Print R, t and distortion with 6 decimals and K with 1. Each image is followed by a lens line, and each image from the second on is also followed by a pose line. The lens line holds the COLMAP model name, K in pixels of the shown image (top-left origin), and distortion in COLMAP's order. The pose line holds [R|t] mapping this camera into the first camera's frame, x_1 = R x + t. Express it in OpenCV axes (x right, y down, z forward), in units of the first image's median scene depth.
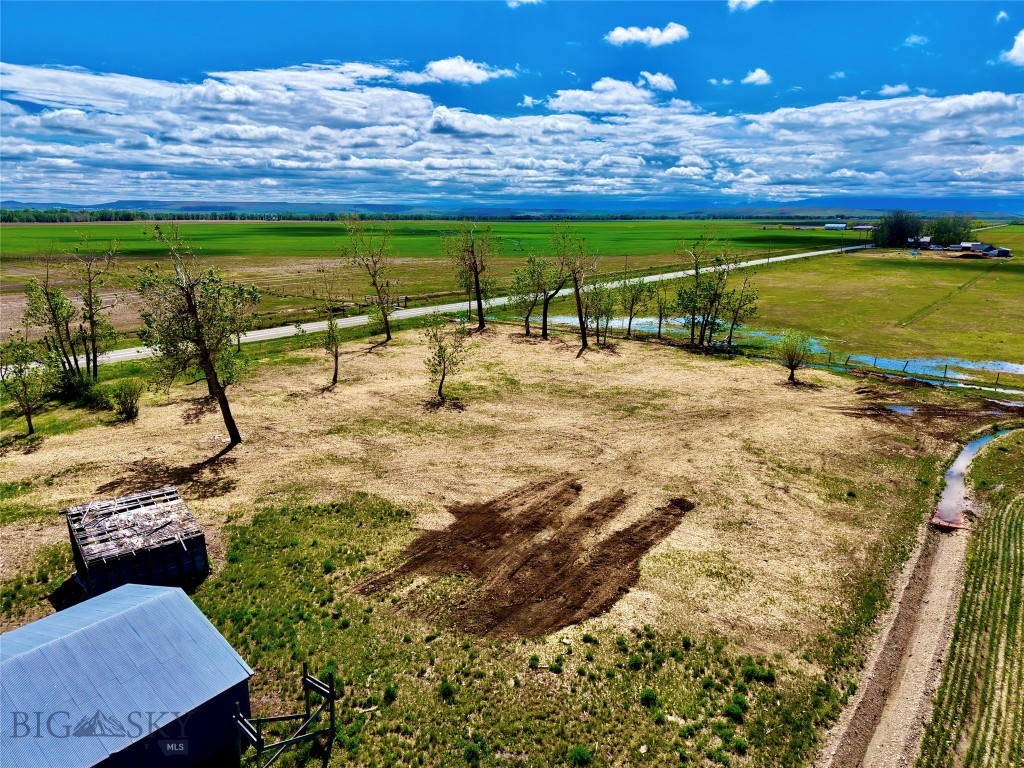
lens RADIAL K [[682.8, 0, 514.8], [0, 682.8, 389.1], [0, 0, 1]] dist [0.028580, -0.025782]
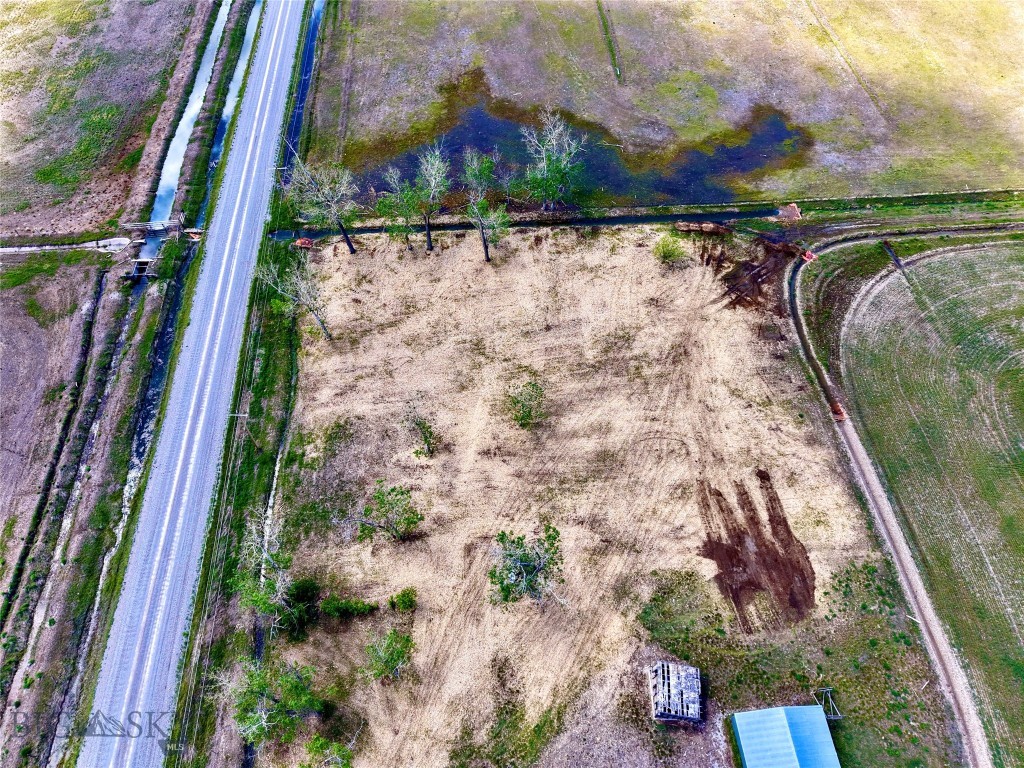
lens RADIAL K [[682.8, 0, 517.5], [0, 682.8, 384.6], [0, 0, 1]] dist [0.028580, -0.025782]
pose [[0.734002, -0.556079, 0.389894, -0.965271], [0.160805, 0.700069, 0.695734, -1.601722], [-0.659836, -0.447973, 0.603272, 0.369124]]
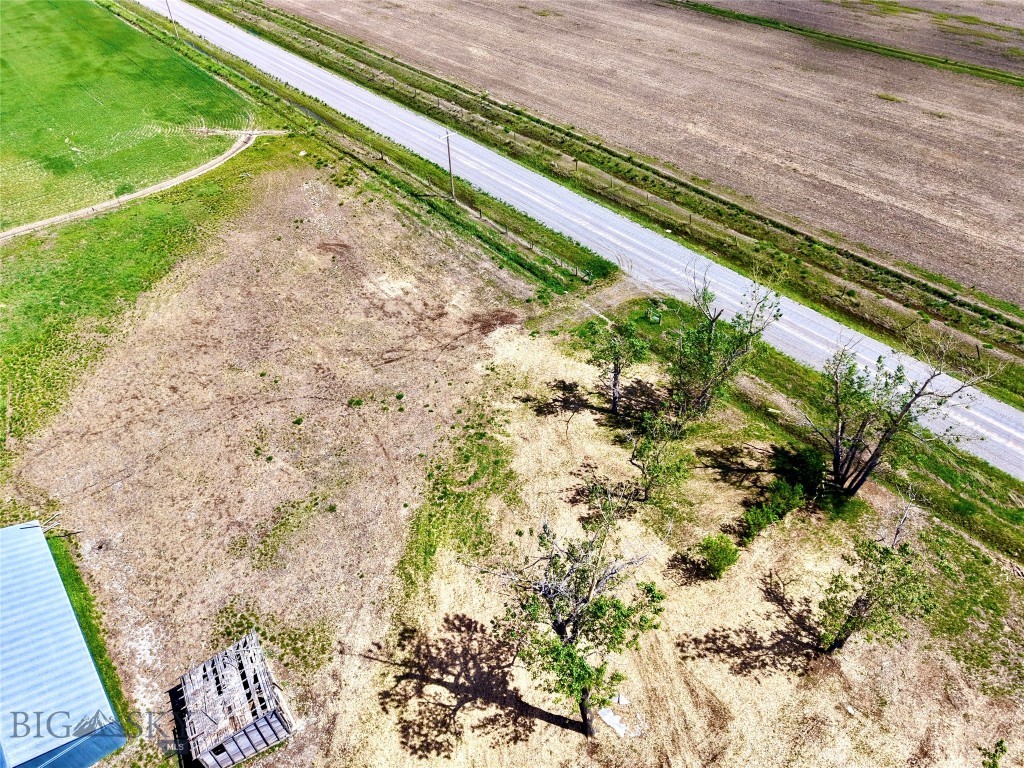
lens RADIAL K [[682.8, 0, 514.1], [0, 682.8, 381.7], [0, 0, 1]] dist [0.028580, -0.025782]
pose [[-0.207379, 0.640306, -0.739596, -0.108698], [-0.228871, 0.703293, 0.673051, -0.823505], [0.951111, 0.308849, 0.000699, 1.019806]]
